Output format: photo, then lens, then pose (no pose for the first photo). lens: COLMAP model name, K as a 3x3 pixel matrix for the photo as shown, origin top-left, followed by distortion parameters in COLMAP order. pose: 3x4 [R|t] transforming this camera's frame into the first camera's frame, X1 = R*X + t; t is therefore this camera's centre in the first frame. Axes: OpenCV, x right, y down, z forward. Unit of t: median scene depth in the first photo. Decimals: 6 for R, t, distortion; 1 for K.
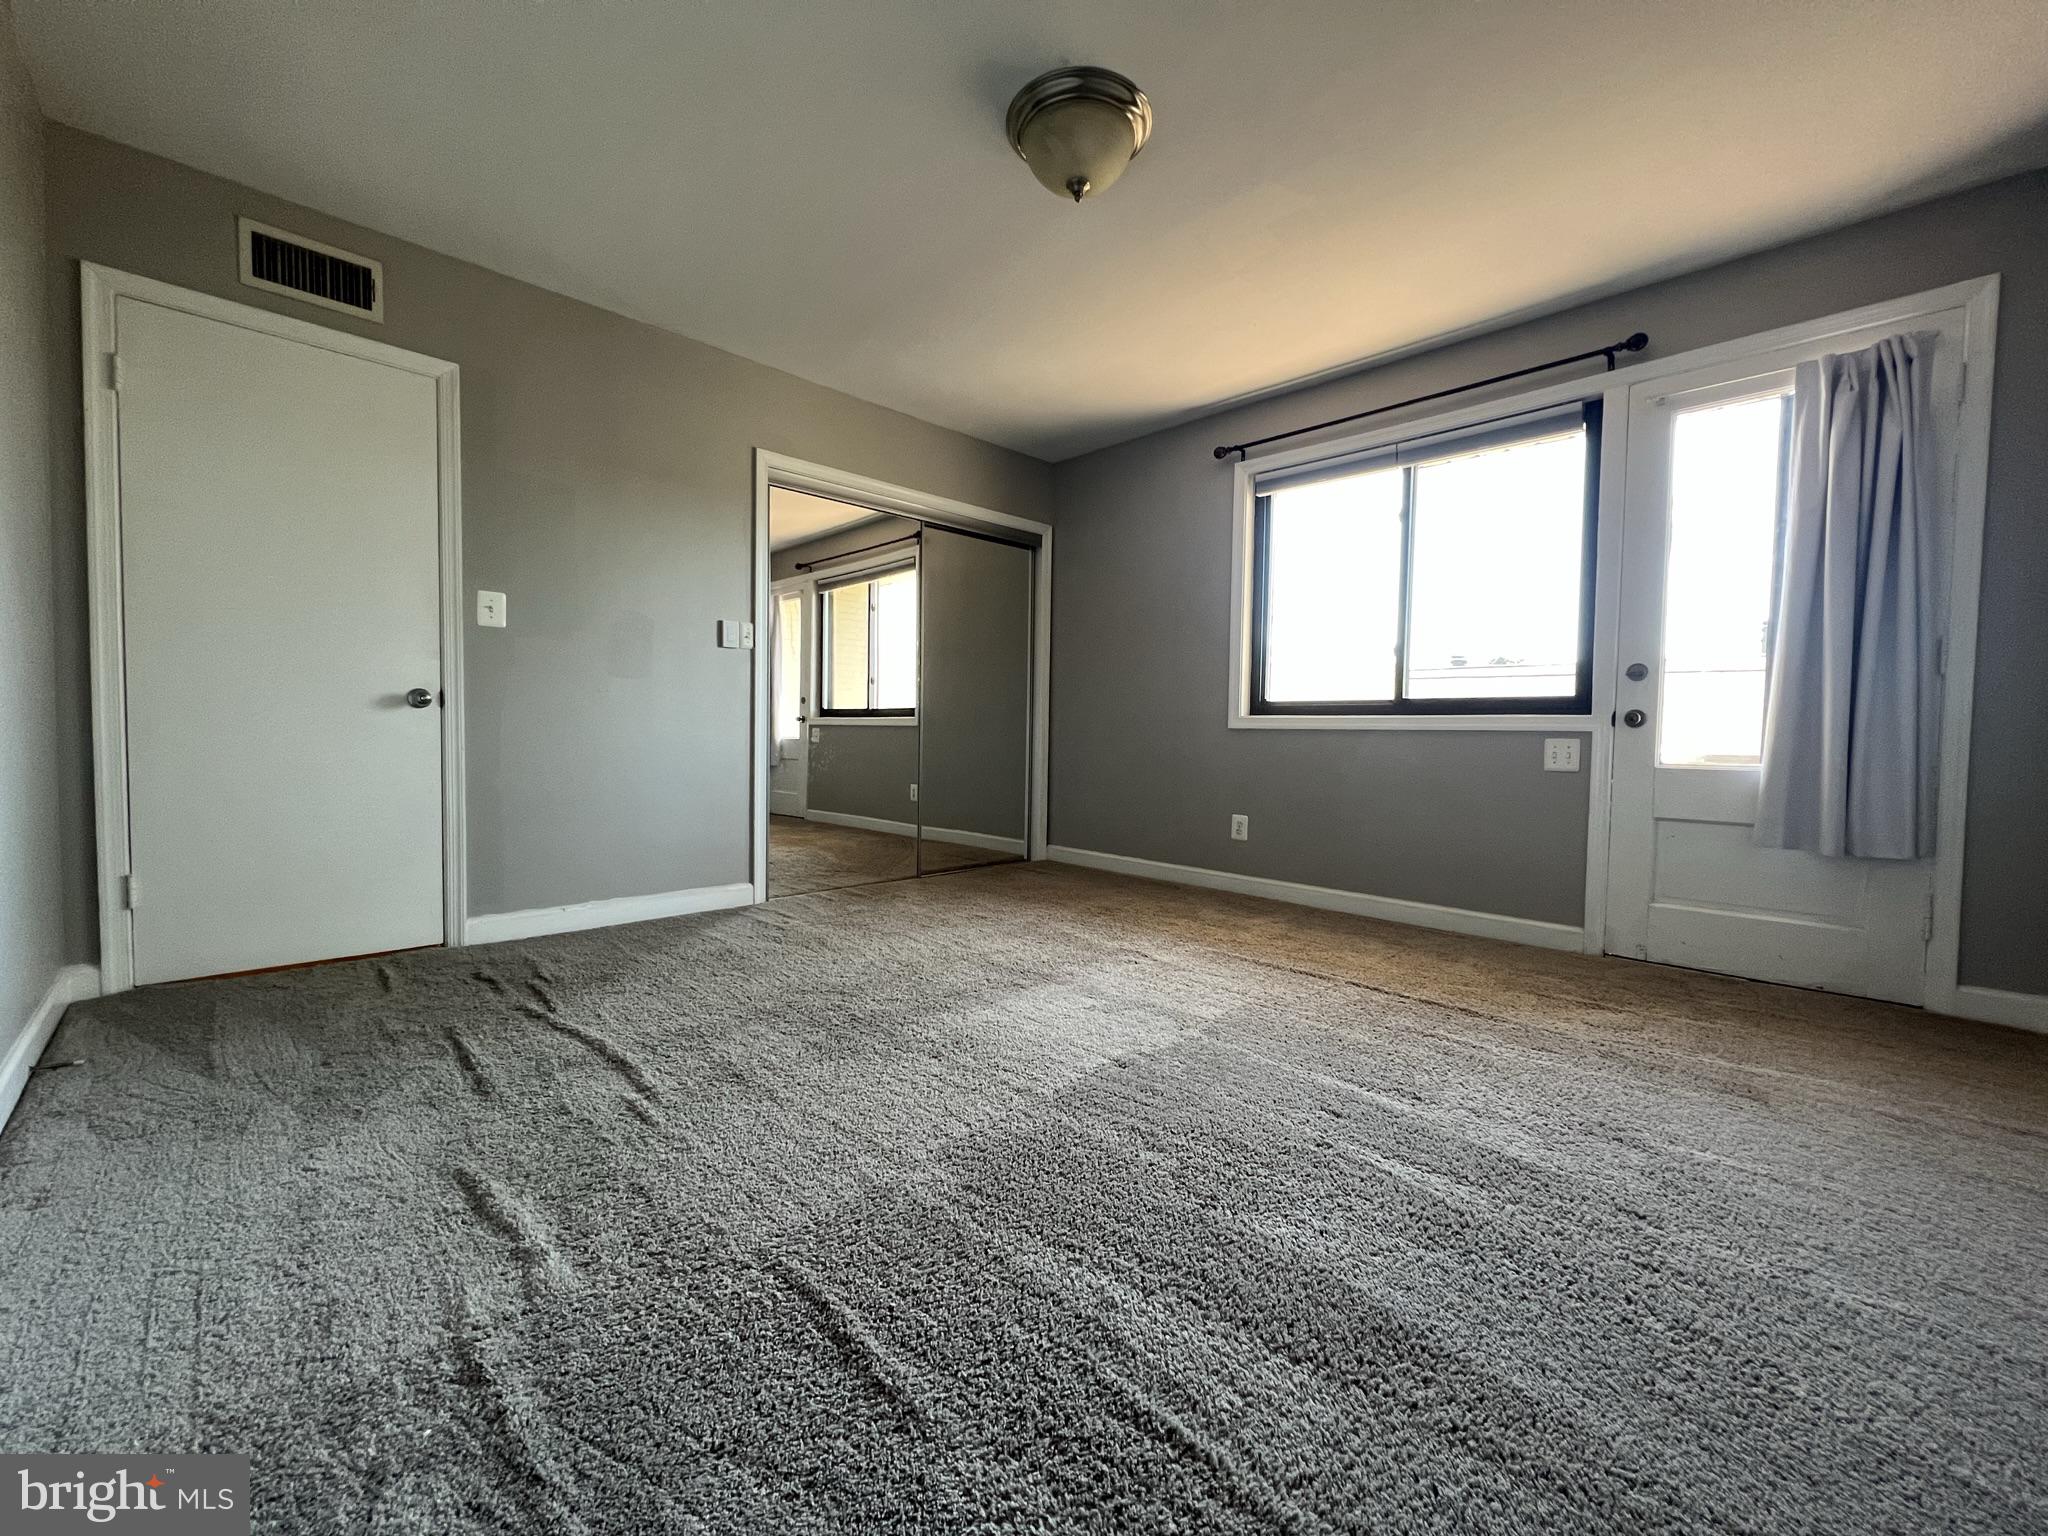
lens RADIAL K [[812.3, 0, 1023.6], [0, 812.3, 765.8], [0, 0, 1]] dist [-0.002375, 0.000680]
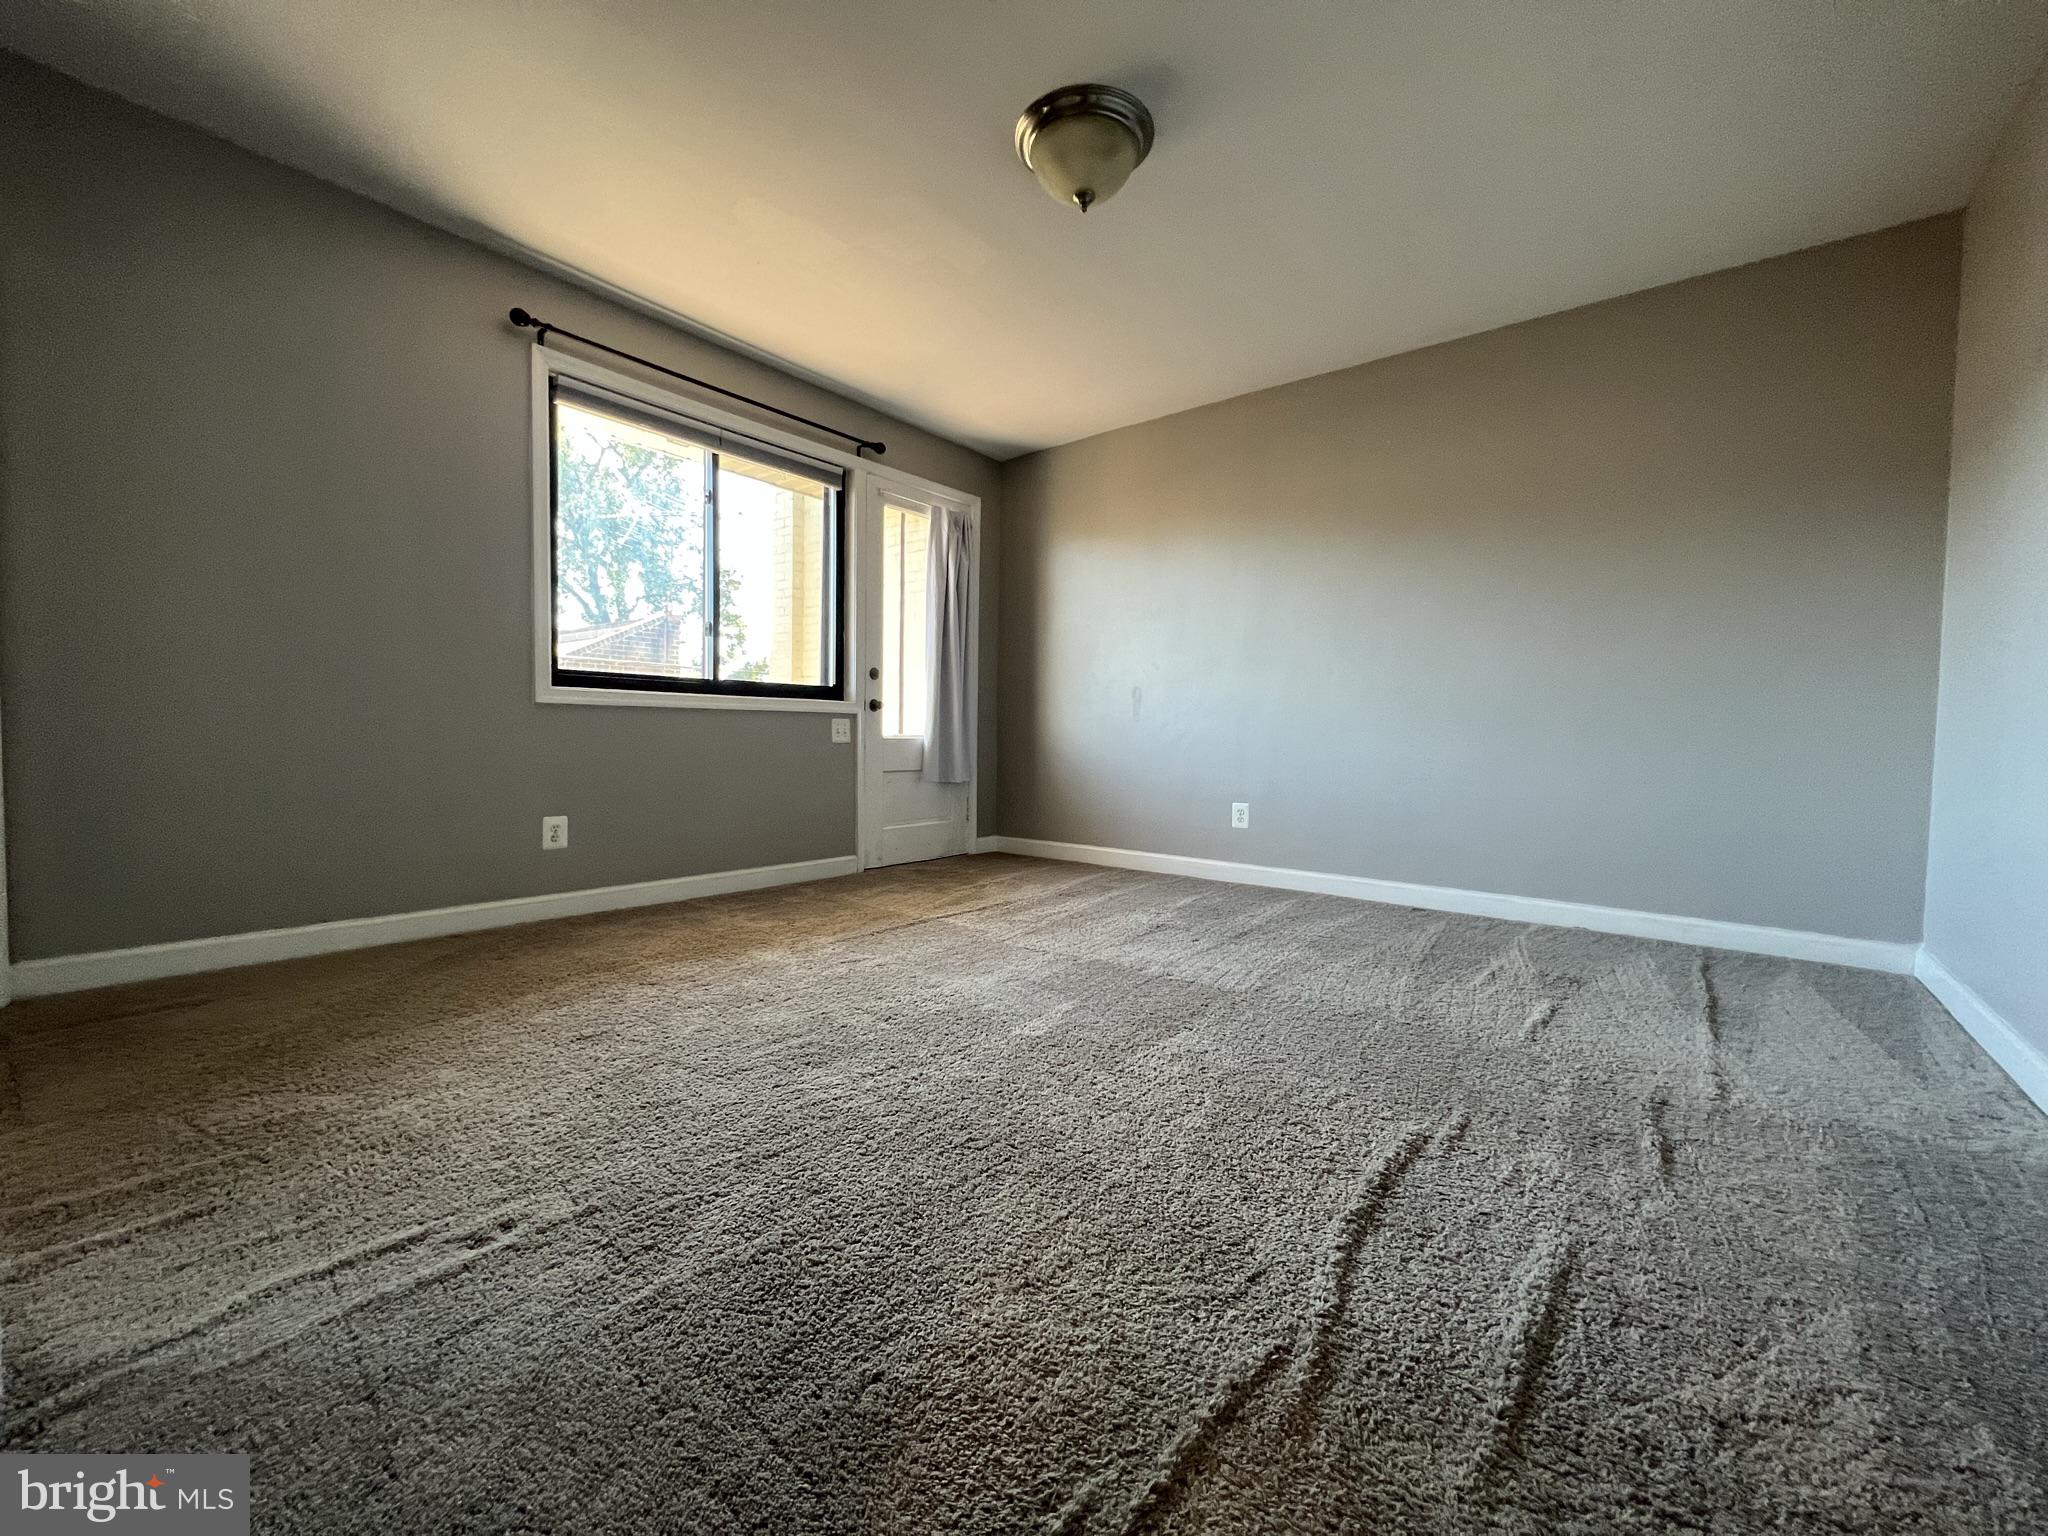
lens RADIAL K [[831.5, 0, 1028.5], [0, 831.5, 741.0], [0, 0, 1]] dist [-0.000975, 0.000104]
pose [[-0.117668, -0.039909, 0.992251, -0.741717], [0.009684, 0.999098, 0.041333, -0.050814], [-0.993006, 0.014473, -0.117176, 0.865188]]
